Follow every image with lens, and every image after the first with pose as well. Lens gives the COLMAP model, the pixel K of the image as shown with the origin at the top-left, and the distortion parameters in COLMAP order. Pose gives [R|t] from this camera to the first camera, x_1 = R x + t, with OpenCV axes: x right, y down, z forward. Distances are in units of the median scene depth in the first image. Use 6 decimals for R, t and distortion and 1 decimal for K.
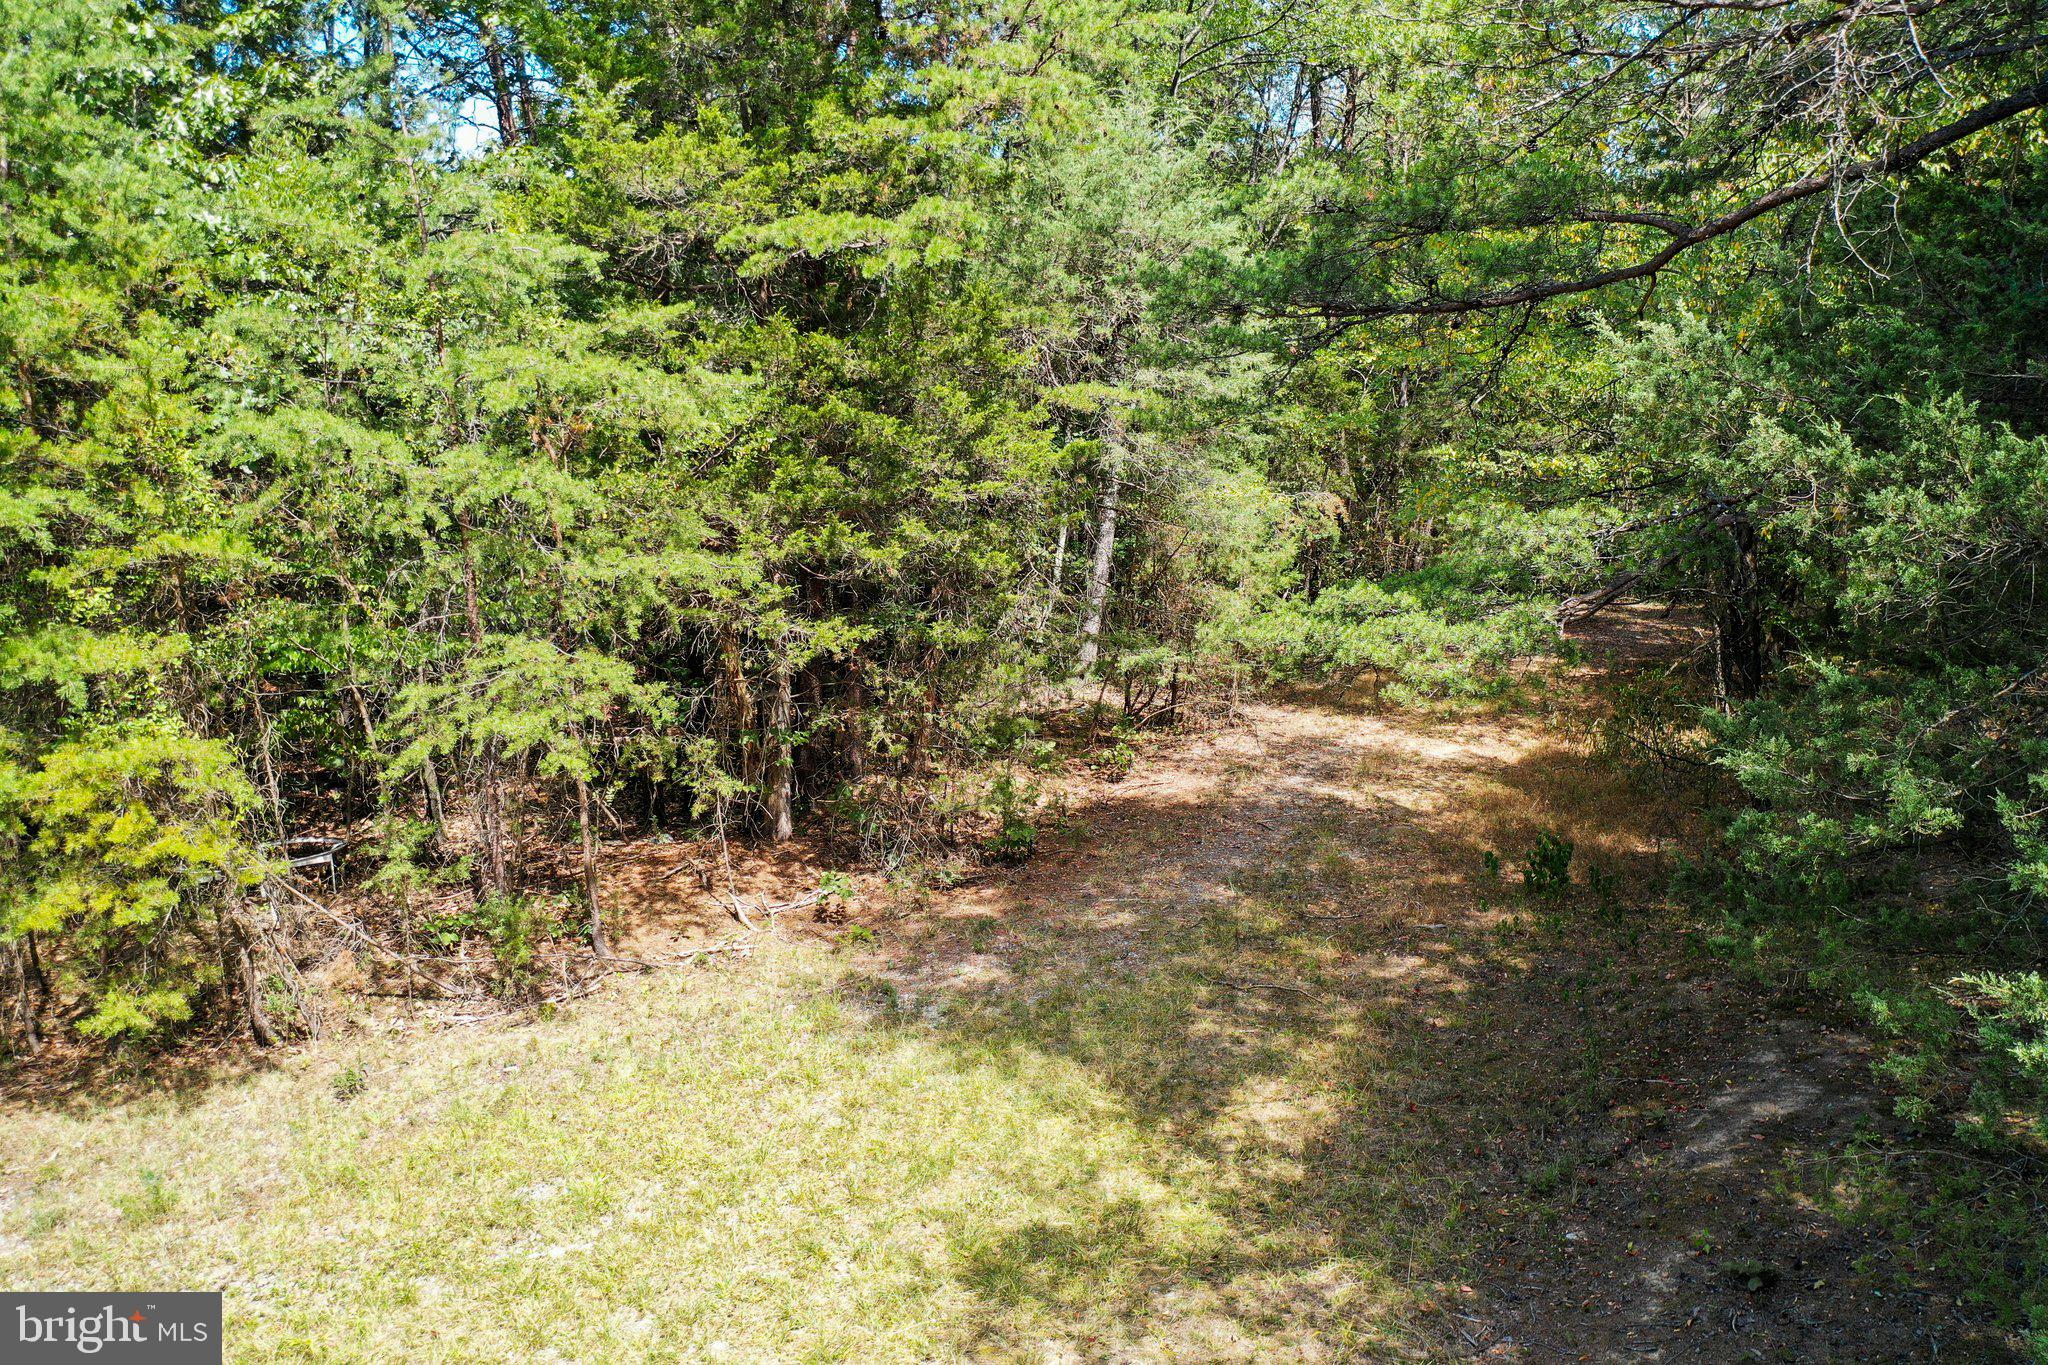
lens RADIAL K [[1575.2, 0, 1024.0], [0, 1575.2, 682.5], [0, 0, 1]] dist [0.002745, 0.000581]
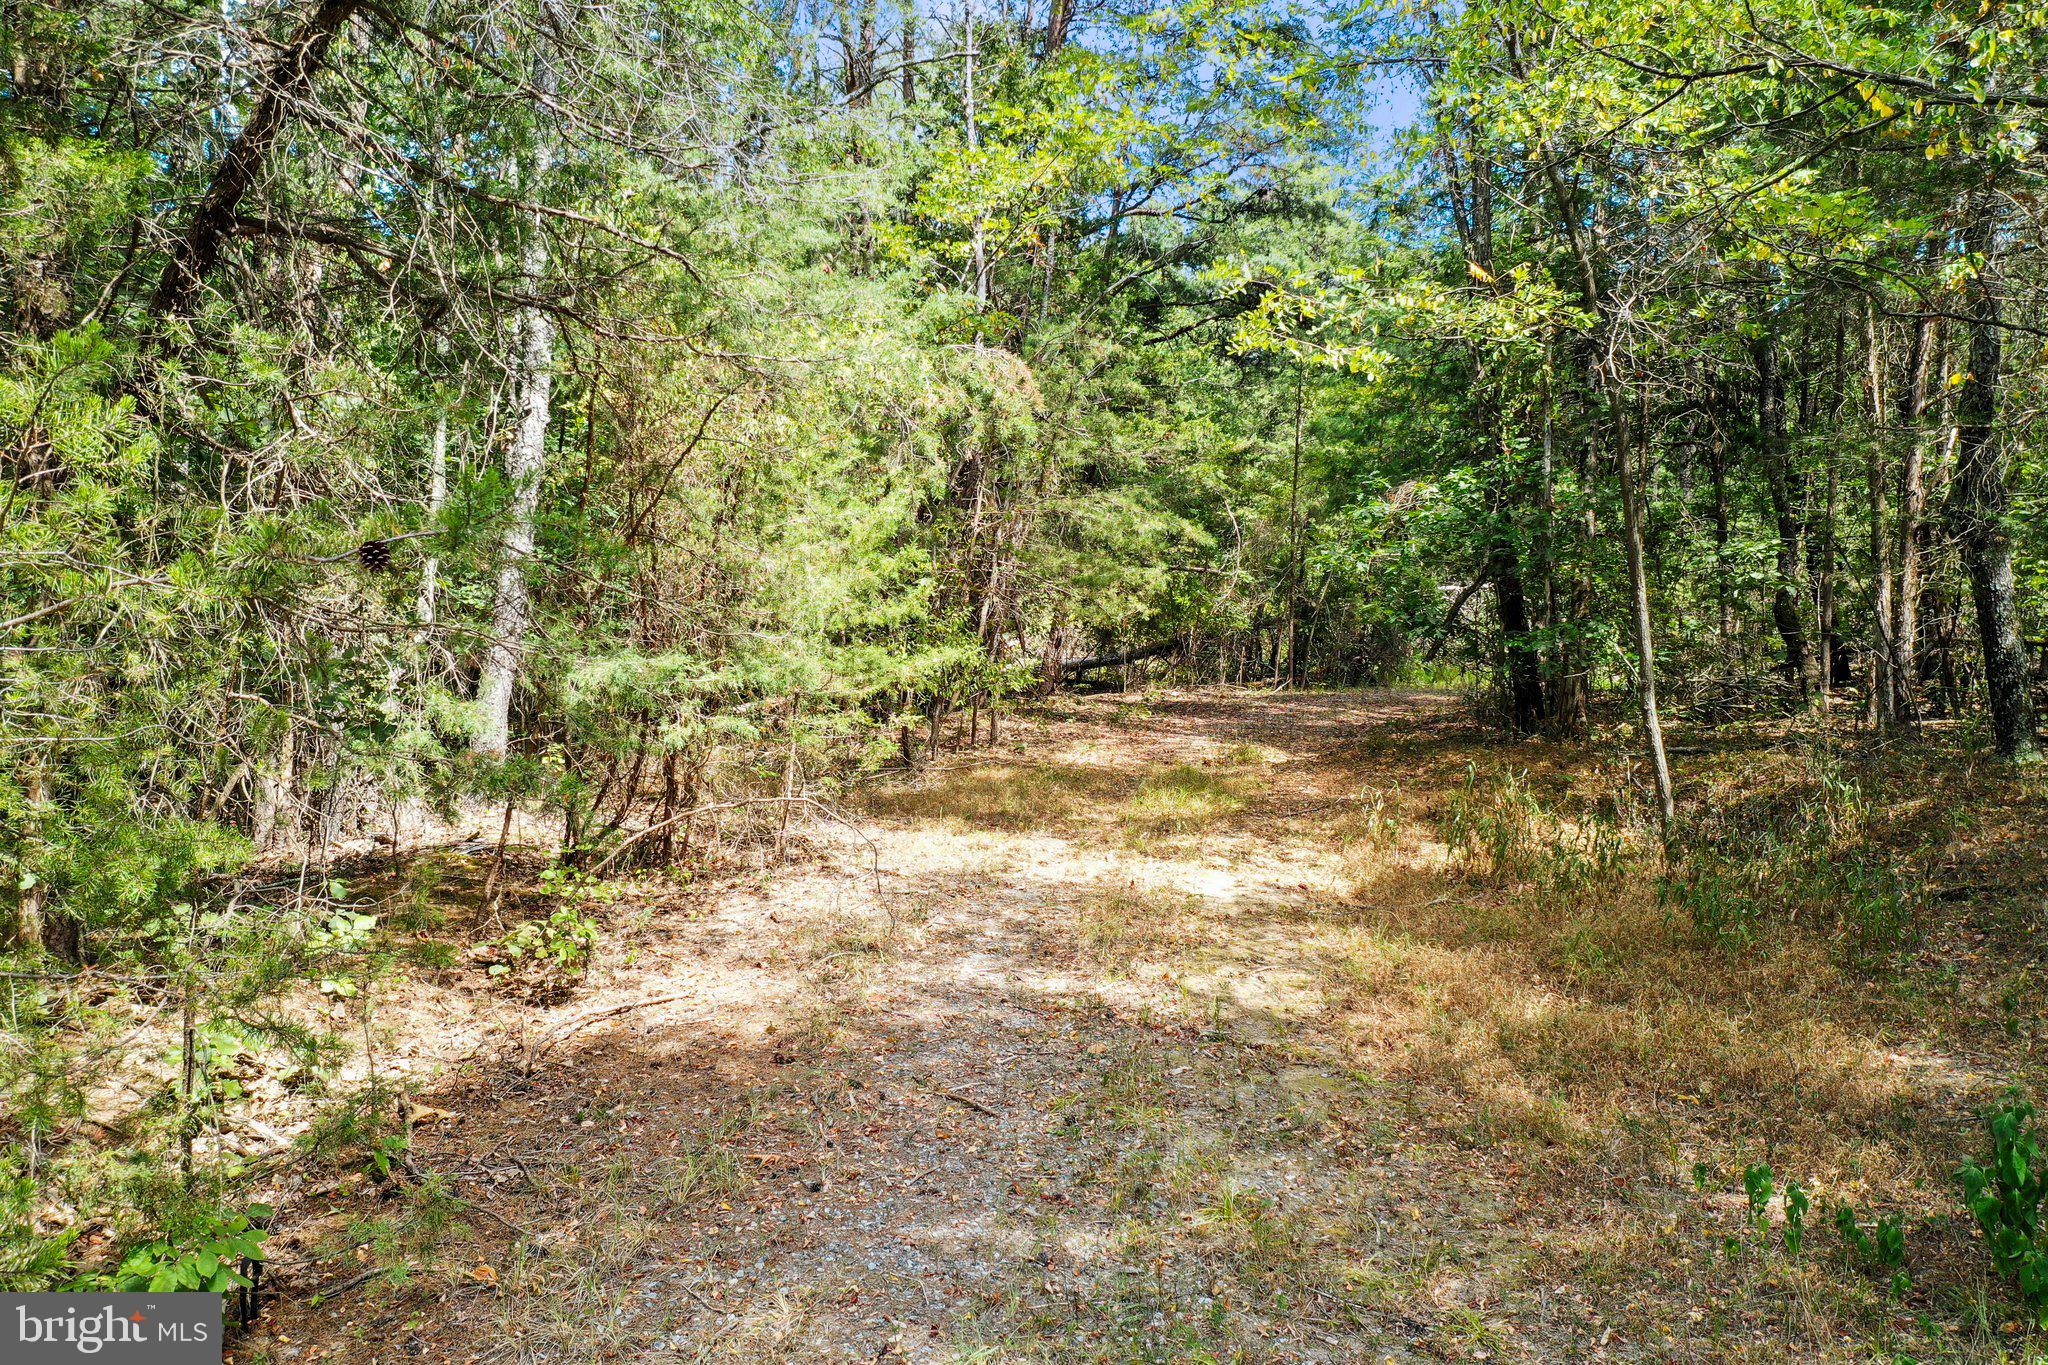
lens RADIAL K [[1575.2, 0, 1024.0], [0, 1575.2, 682.5], [0, 0, 1]] dist [0.002745, 0.000581]
pose [[0.933703, -0.008919, 0.357937, 0.025913], [0.047482, 0.993945, -0.099093, 0.026342], [-0.354886, 0.109519, 0.928473, 0.551541]]
